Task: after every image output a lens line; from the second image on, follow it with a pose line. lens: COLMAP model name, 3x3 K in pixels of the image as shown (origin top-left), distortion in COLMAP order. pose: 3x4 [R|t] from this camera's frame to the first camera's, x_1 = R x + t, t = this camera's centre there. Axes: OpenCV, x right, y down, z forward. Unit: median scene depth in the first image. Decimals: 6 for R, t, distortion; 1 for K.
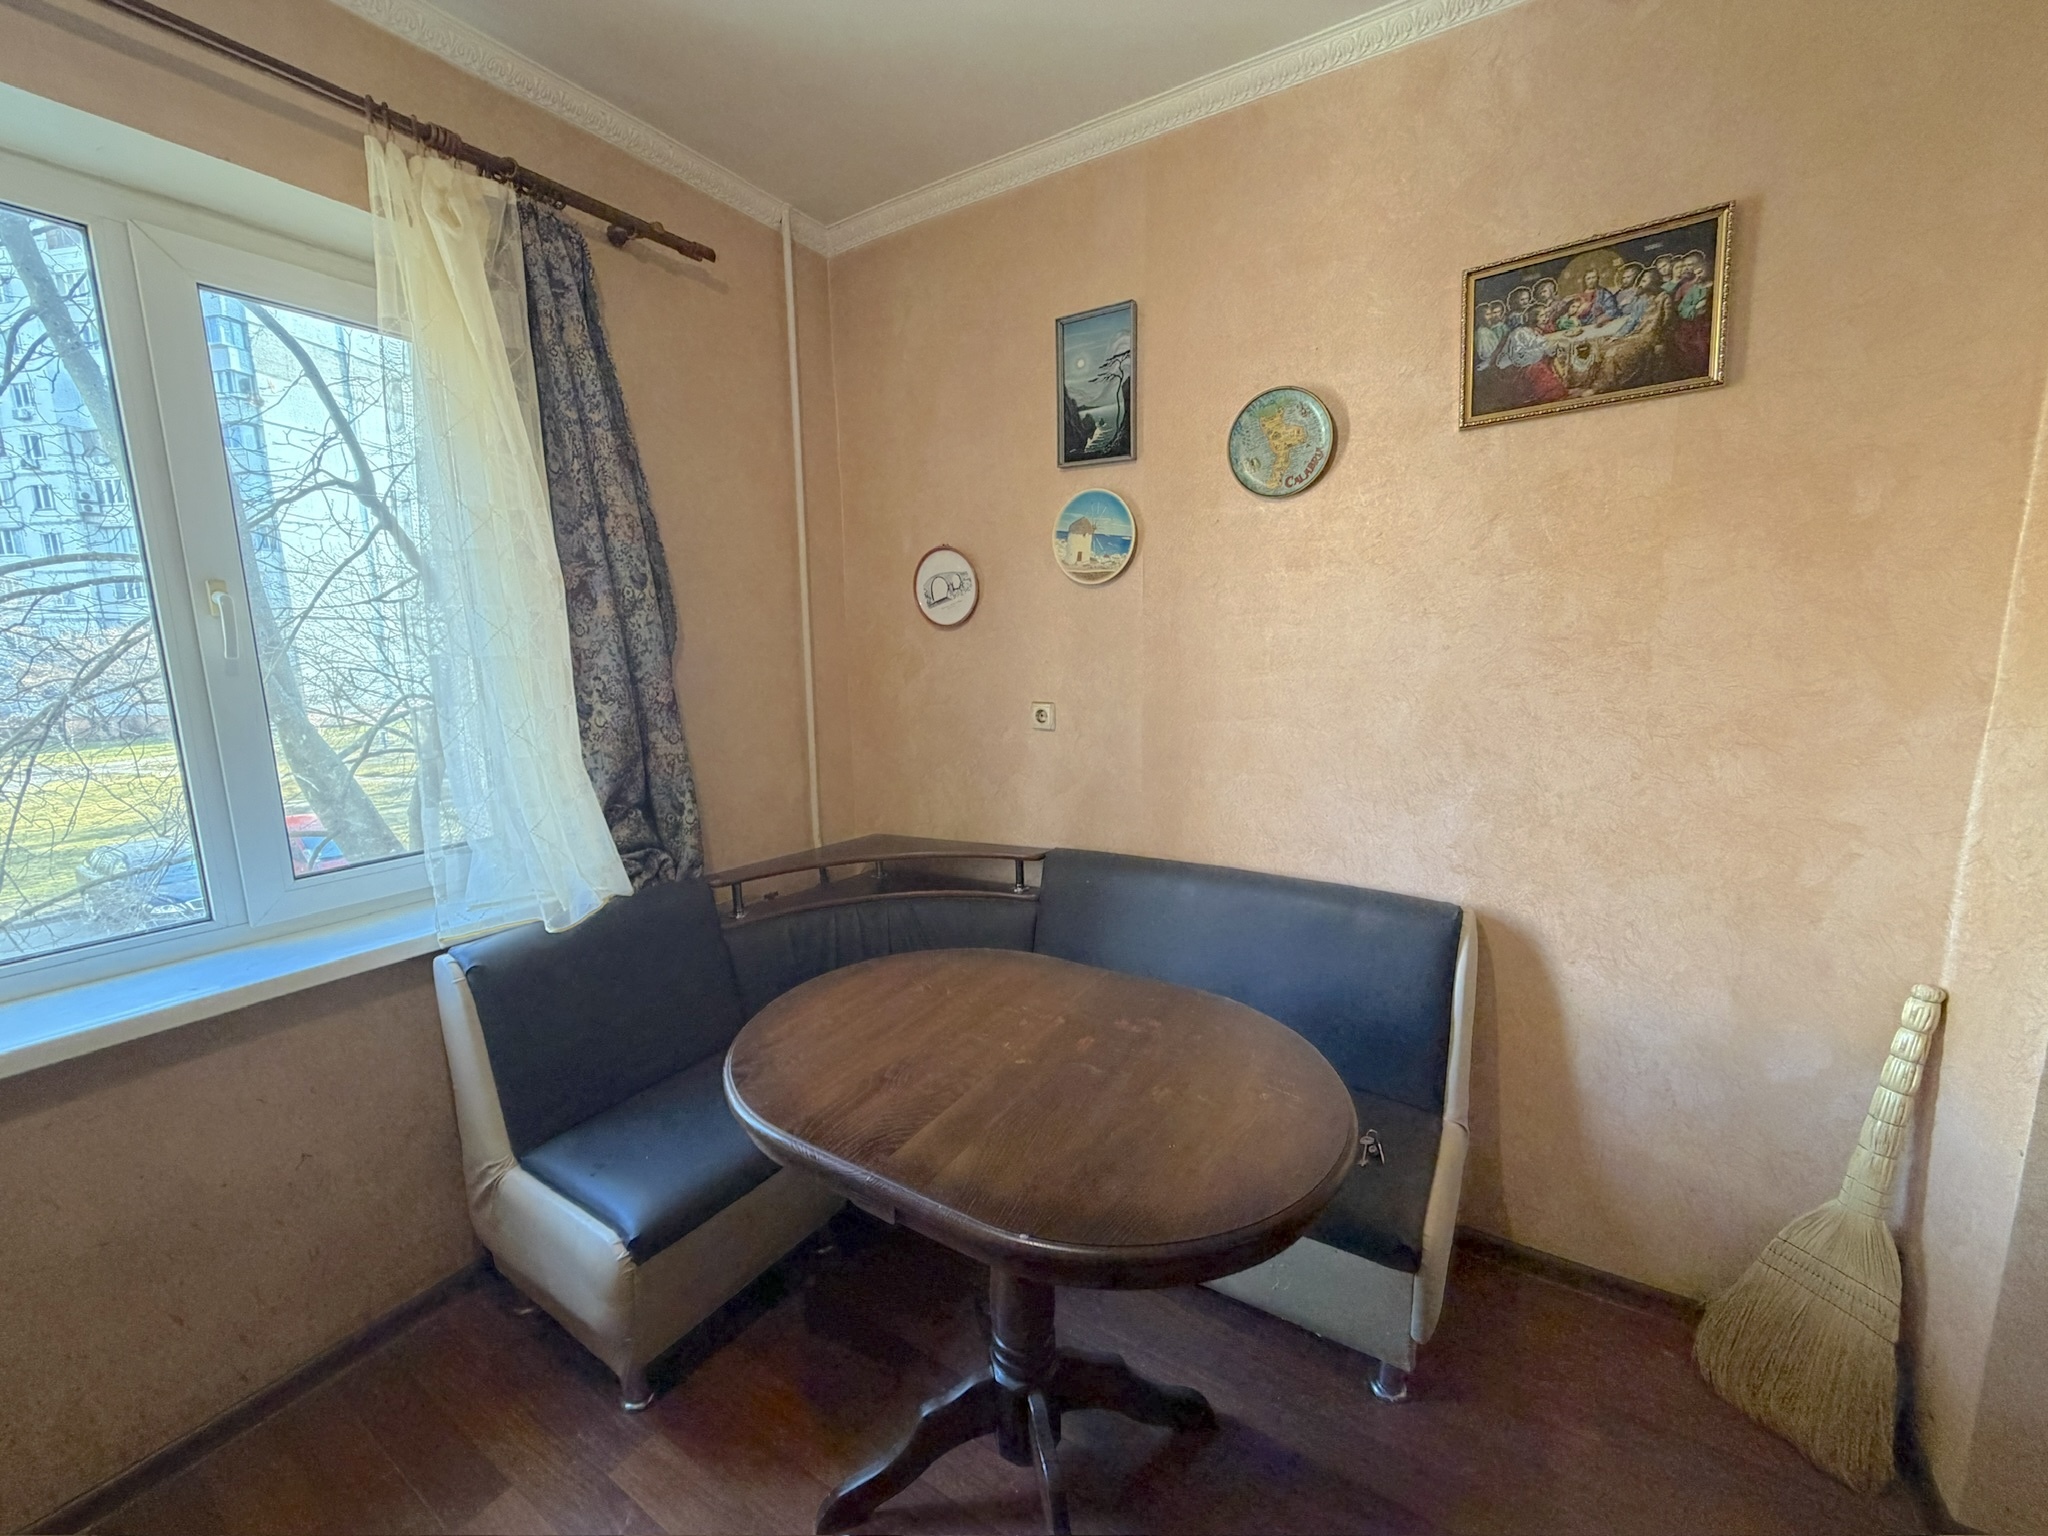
lens RADIAL K [[814.8, 0, 1020.9], [0, 814.8, 767.8], [0, 0, 1]] dist [-0.000148, -0.000026]
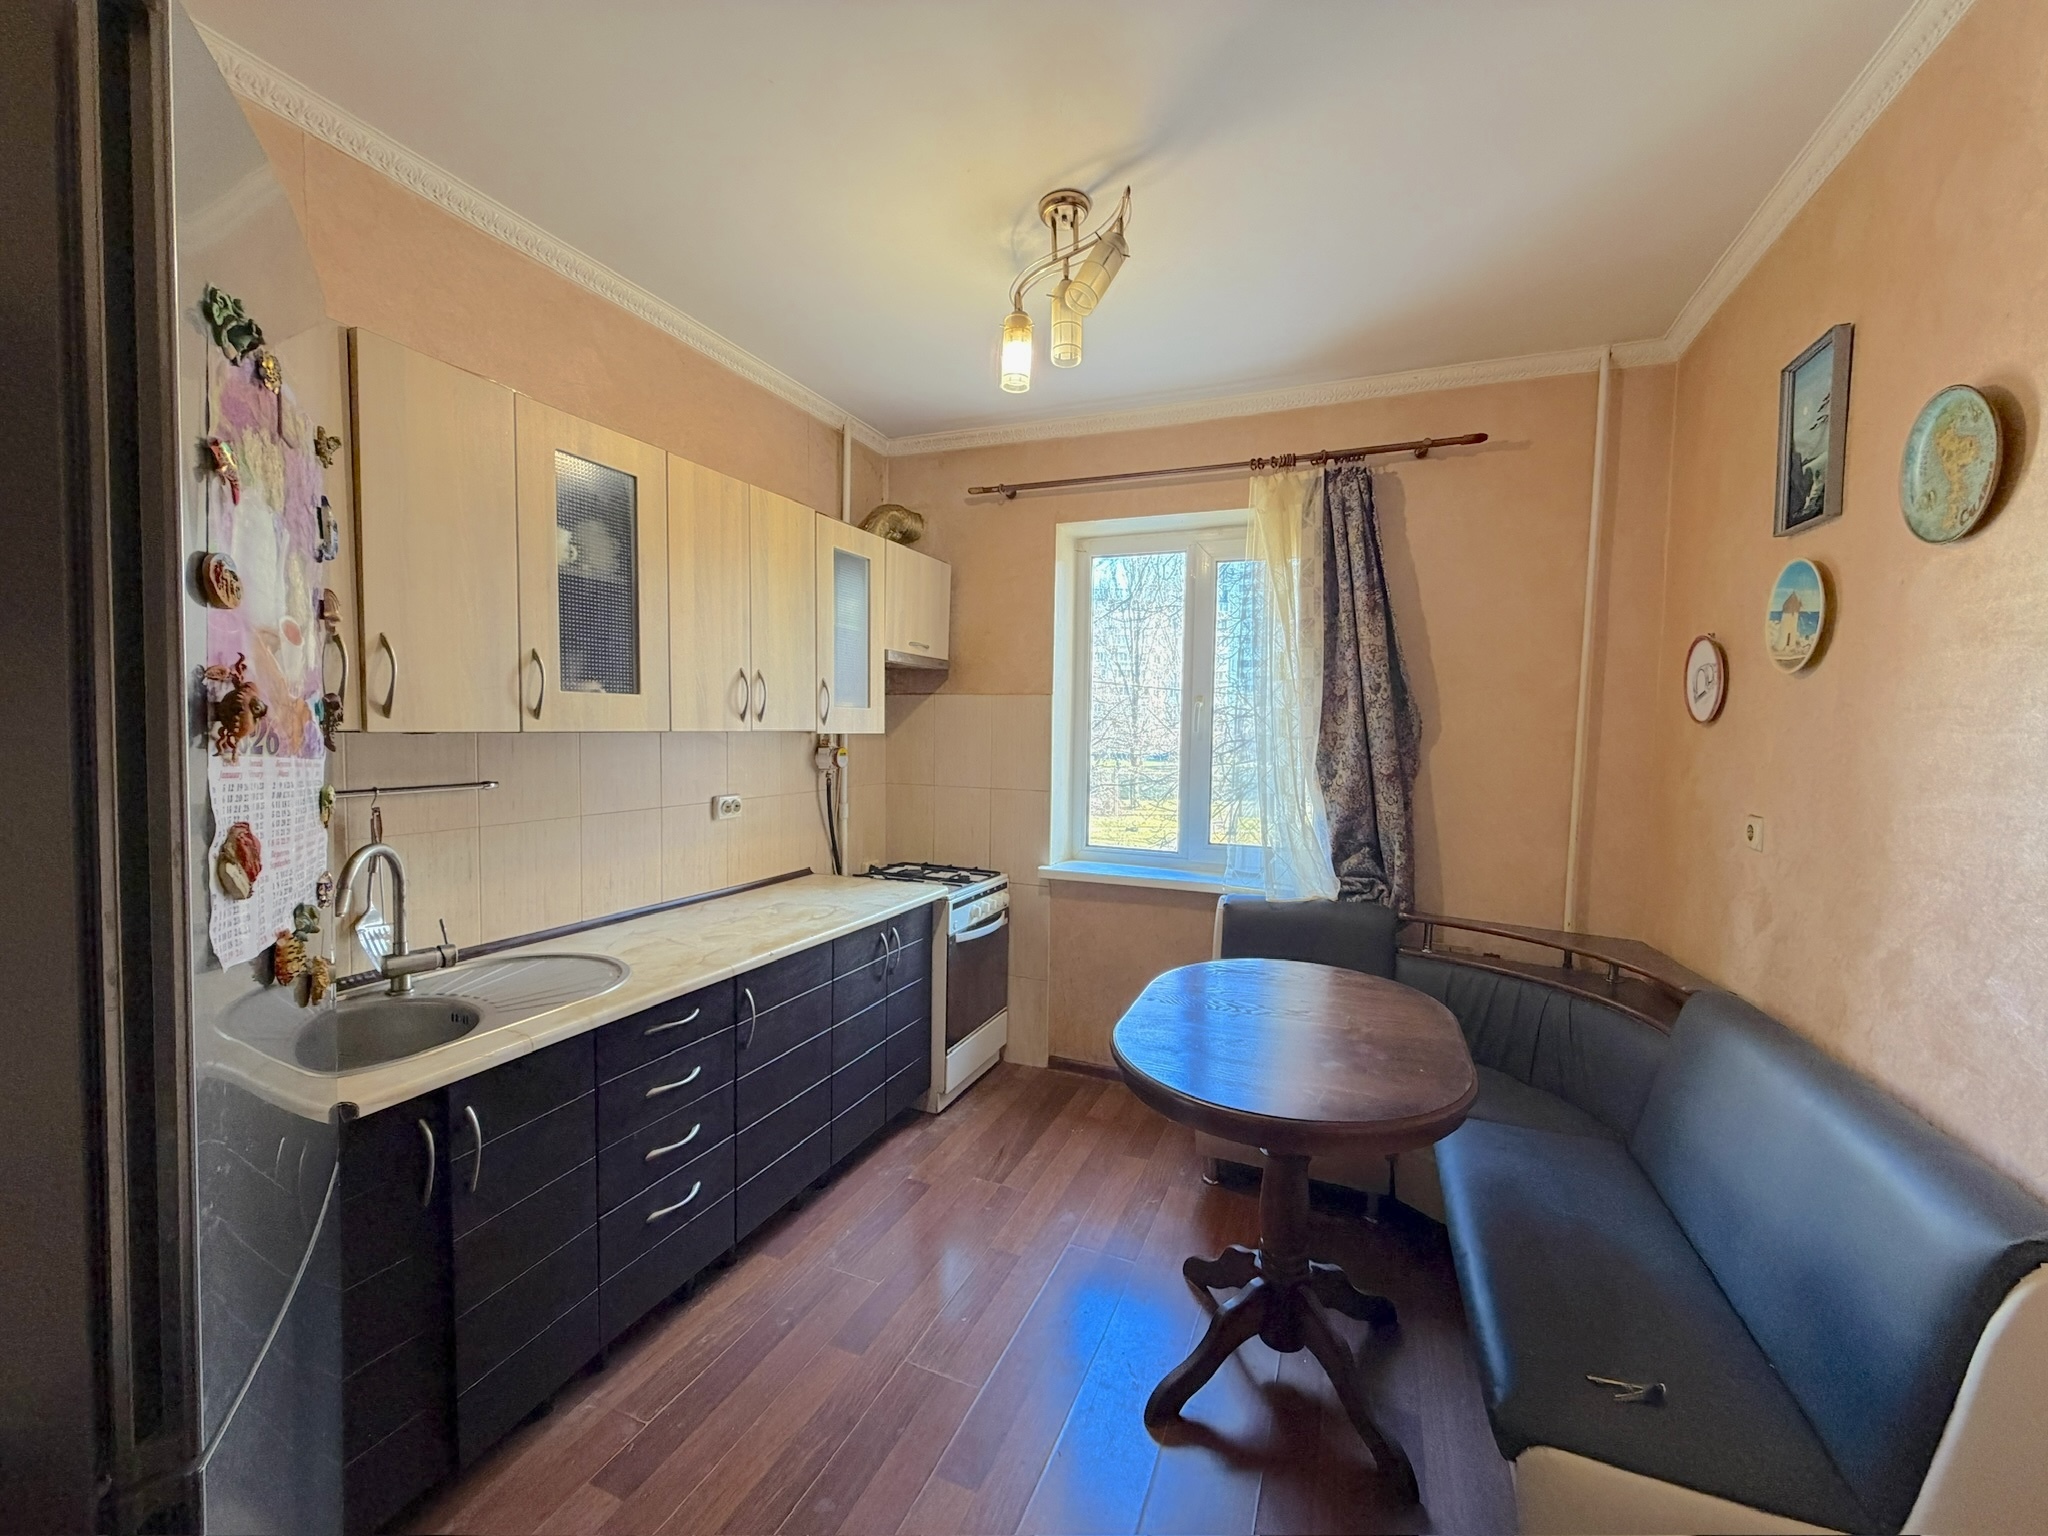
lens RADIAL K [[814.8, 0, 1020.9], [0, 814.8, 767.8], [0, 0, 1]] dist [-0.000148, -0.000026]
pose [[0.169526, 0.068524, -0.983141, 0.922077], [-0.177750, 0.983346, 0.037888, -0.036899], [0.969364, 0.168331, 0.178883, 0.169915]]
